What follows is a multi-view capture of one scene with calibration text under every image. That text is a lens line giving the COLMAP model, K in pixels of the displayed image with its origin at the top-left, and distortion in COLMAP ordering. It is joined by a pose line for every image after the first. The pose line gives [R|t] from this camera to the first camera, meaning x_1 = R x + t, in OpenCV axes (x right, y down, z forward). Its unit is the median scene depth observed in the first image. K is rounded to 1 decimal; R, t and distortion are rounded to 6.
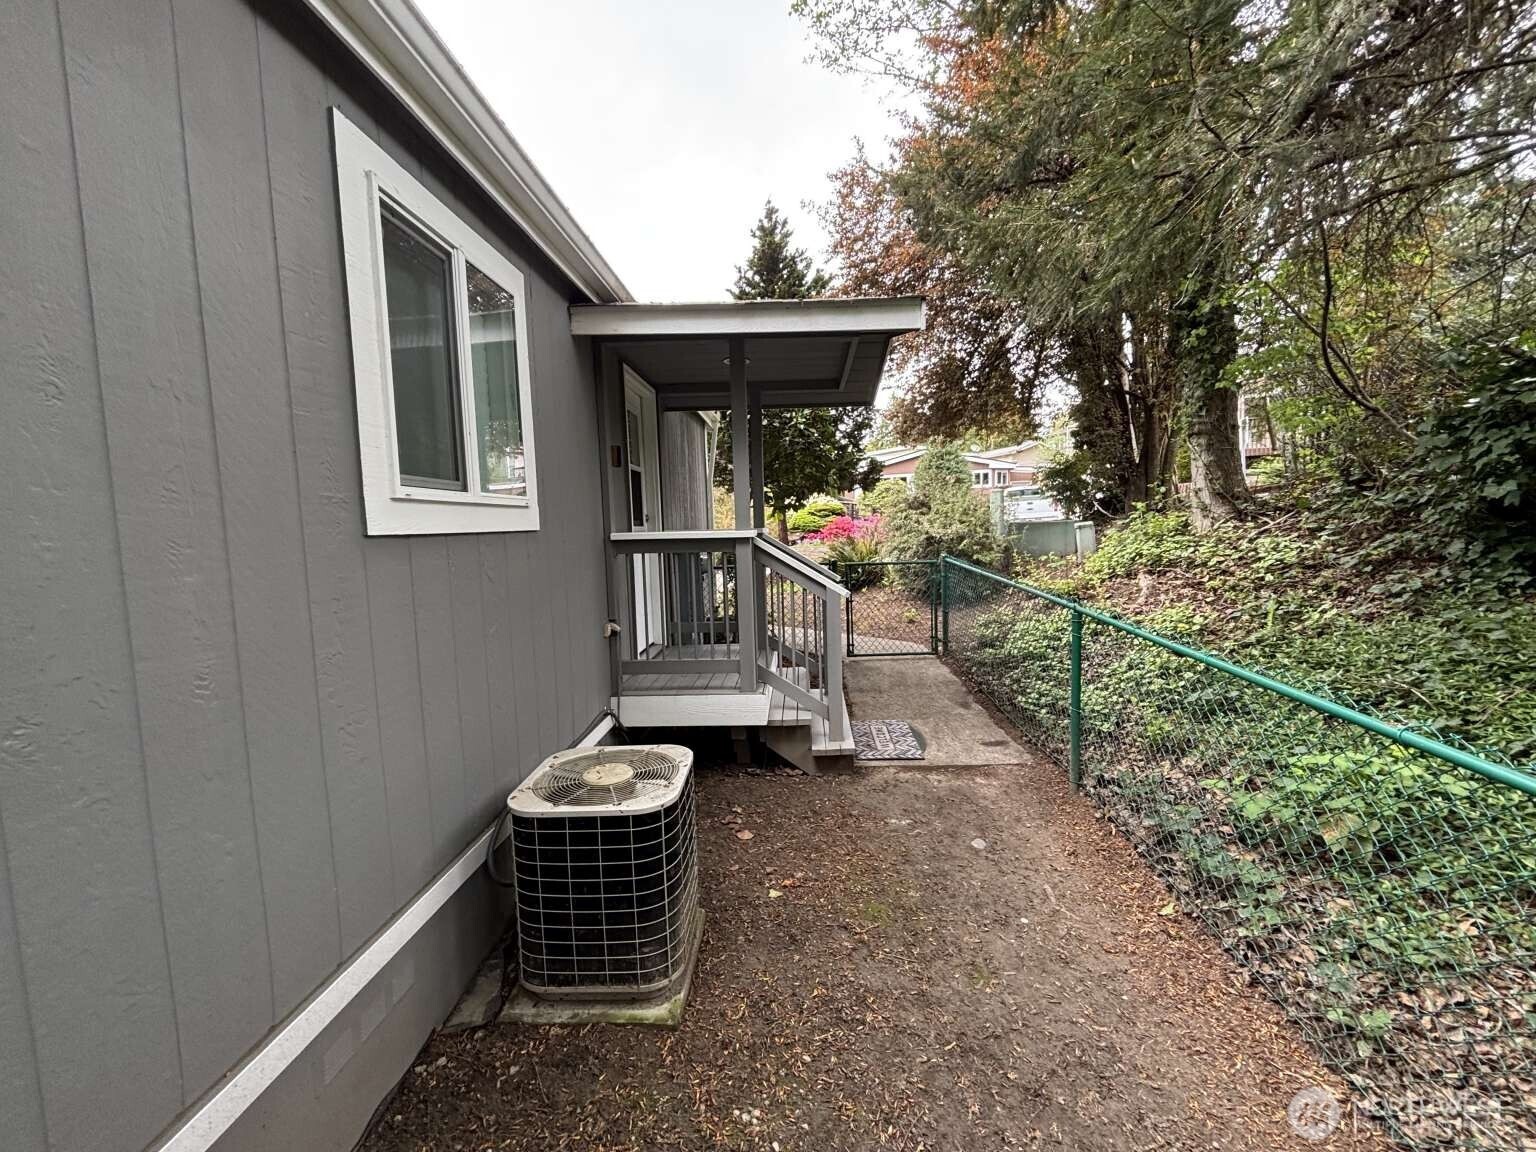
lens RADIAL K [[618.9, 0, 772.0], [0, 618.9, 576.0], [0, 0, 1]] dist [0.003350, -0.000055]
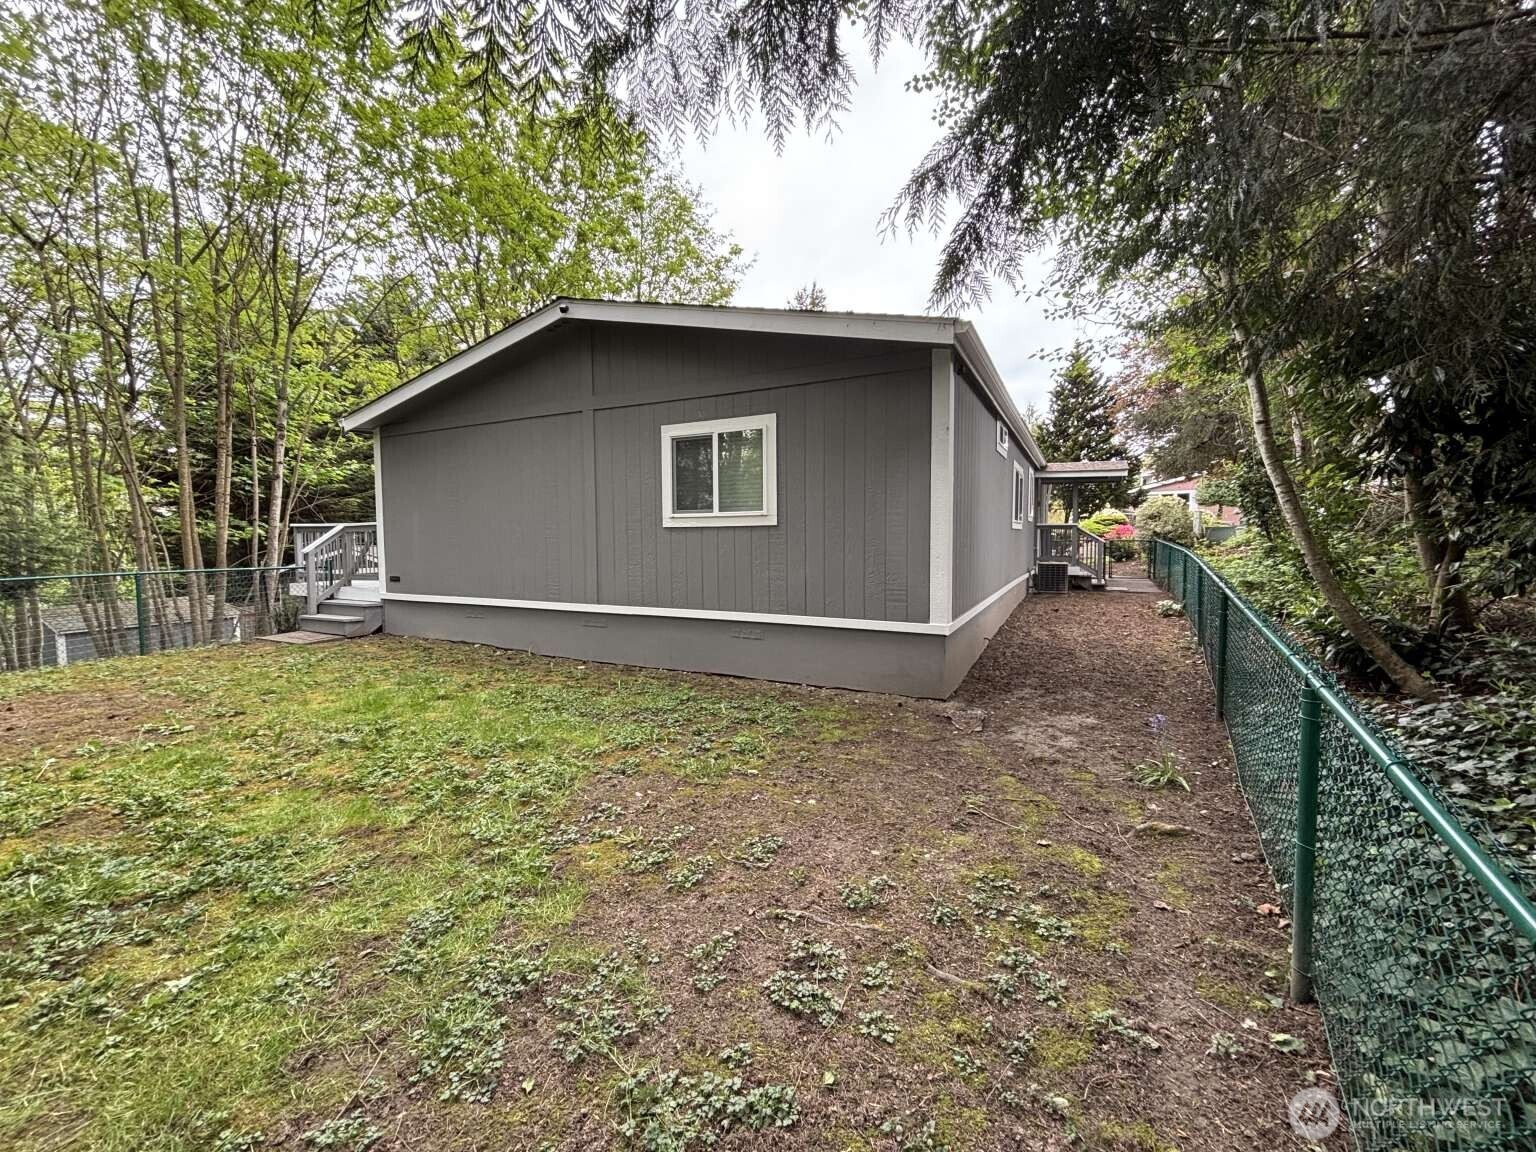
lens RADIAL K [[618.9, 0, 772.0], [0, 618.9, 576.0], [0, 0, 1]] dist [0.003350, -0.000055]
pose [[0.912575, 0.047749, -0.406112, -0.048075], [-0.053477, 0.998565, -0.002763, 0.097199], [0.405397, 0.024239, 0.913819, -0.880265]]
